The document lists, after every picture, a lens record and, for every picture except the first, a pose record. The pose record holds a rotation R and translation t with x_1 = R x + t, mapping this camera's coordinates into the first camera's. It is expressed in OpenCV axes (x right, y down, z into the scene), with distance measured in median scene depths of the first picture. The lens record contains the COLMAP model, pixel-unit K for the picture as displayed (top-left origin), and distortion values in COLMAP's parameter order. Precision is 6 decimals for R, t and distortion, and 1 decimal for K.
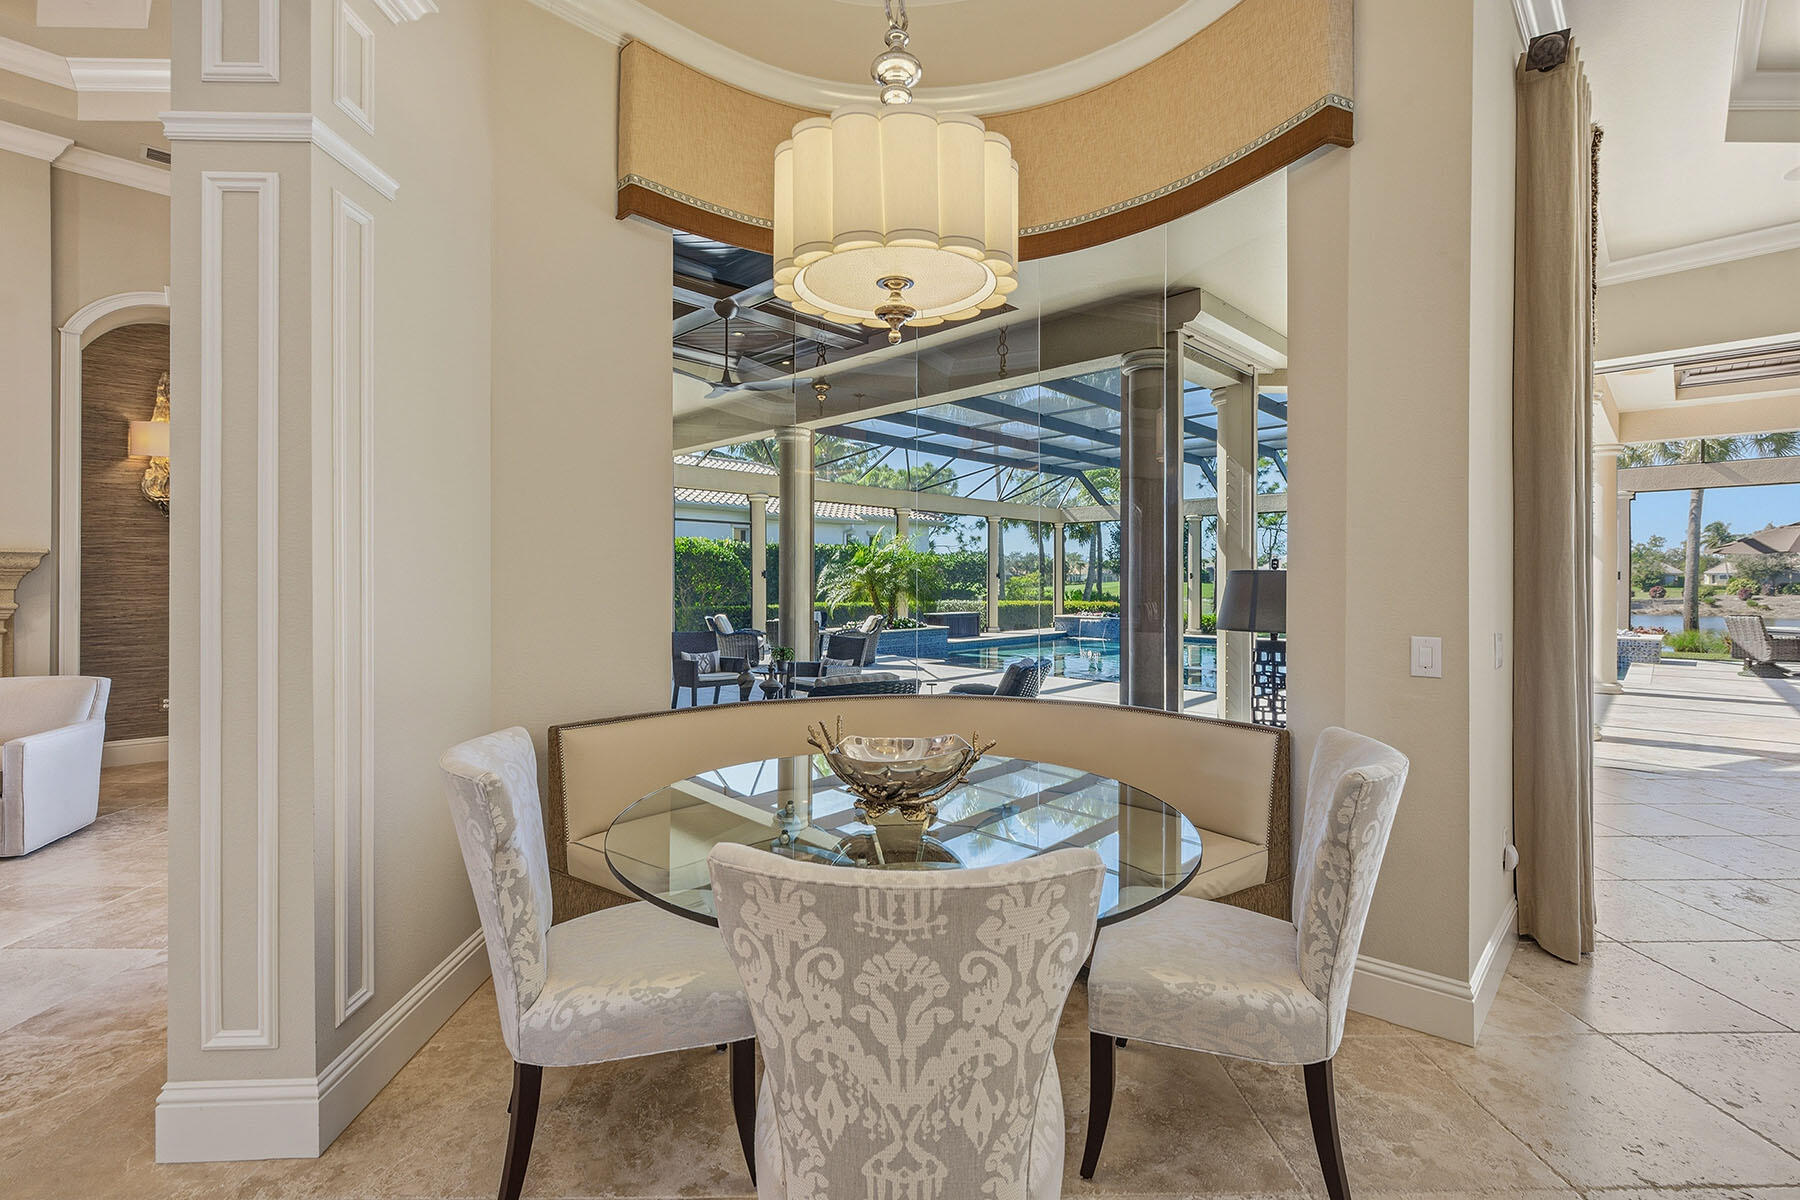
lens RADIAL K [[820.6, 0, 926.5], [0, 820.6, 574.5], [0, 0, 1]] dist [0.000366, 0.000512]
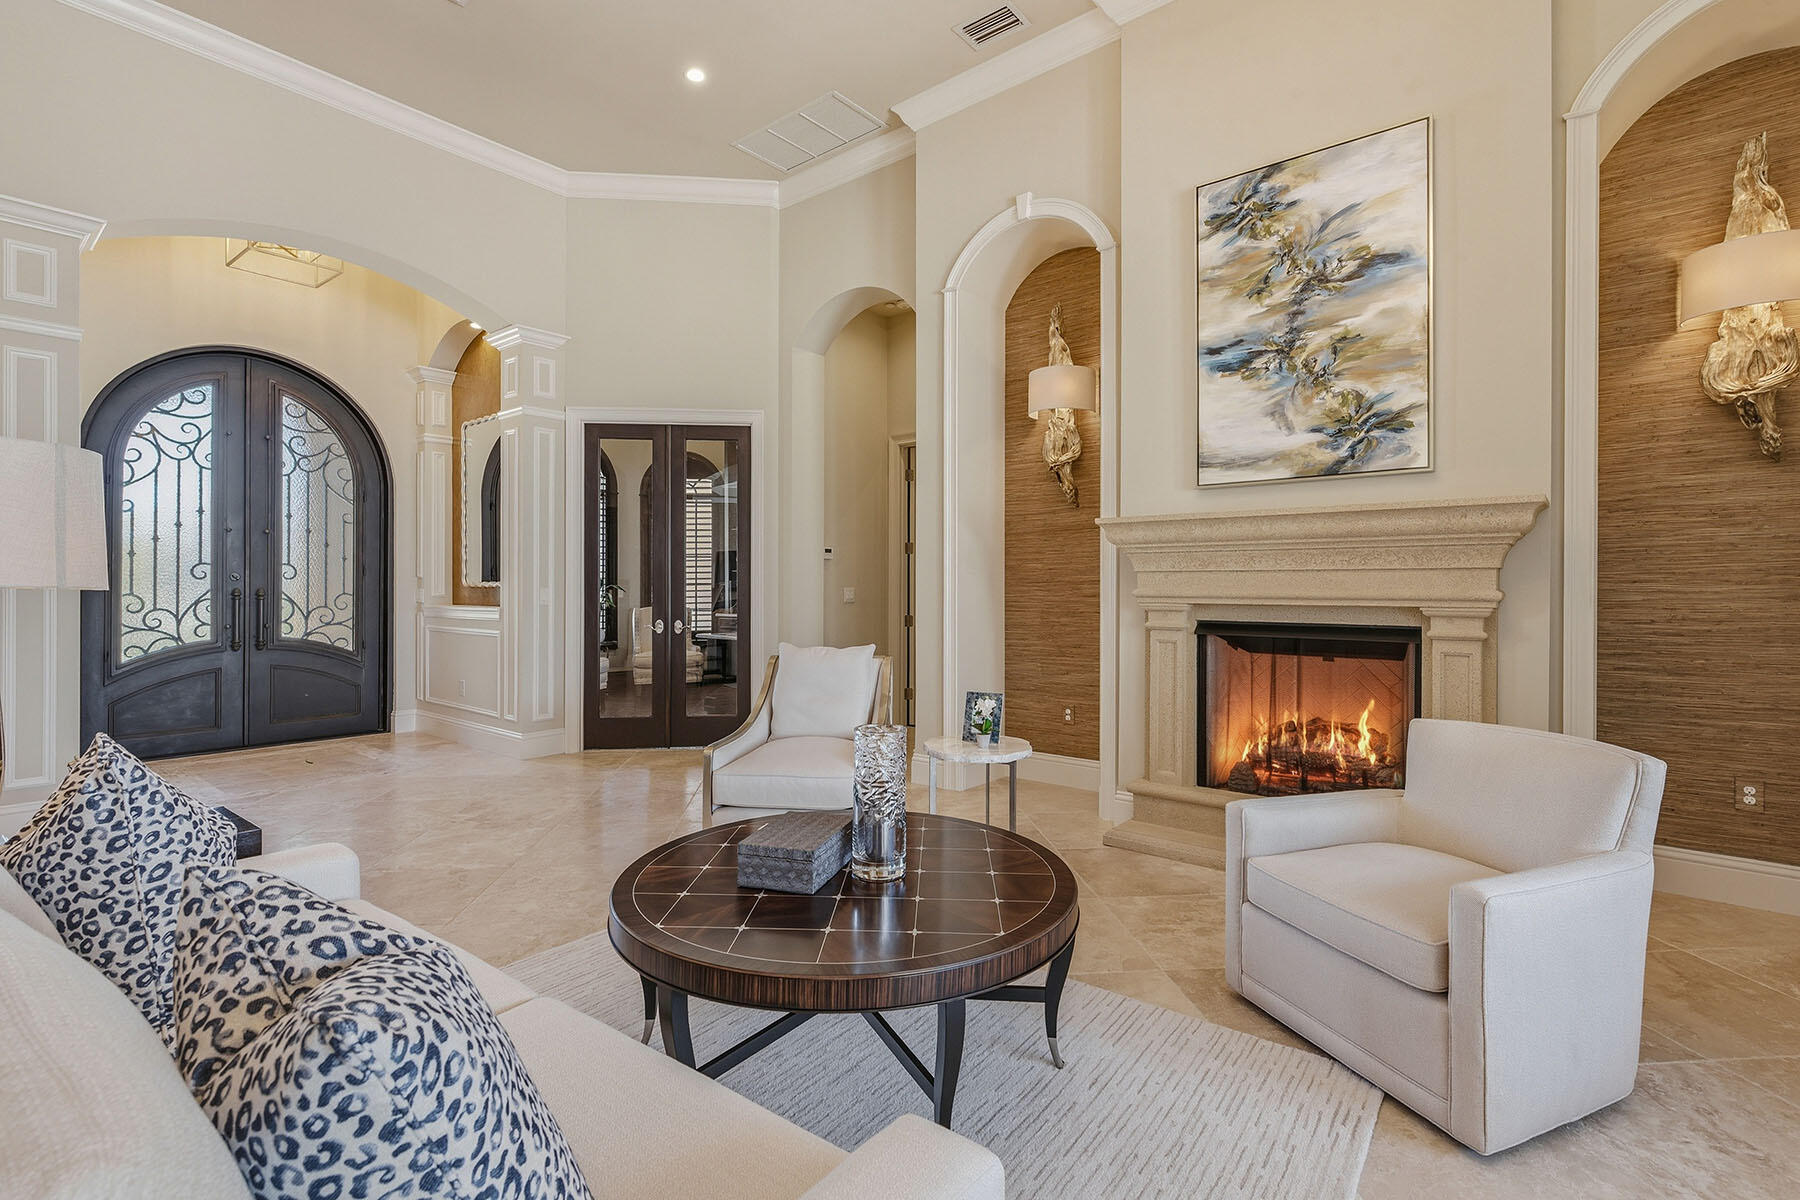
lens RADIAL K [[820.6, 0, 899.8], [0, 820.6, 591.2], [0, 0, 1]] dist [0.000366, 0.000512]
pose [[0.068831, 0.000339, -0.997628, -0.480246], [0.001249, 0.999999, 0.000426, 0.030802], [0.997628, -0.001275, 0.068830, 0.463694]]
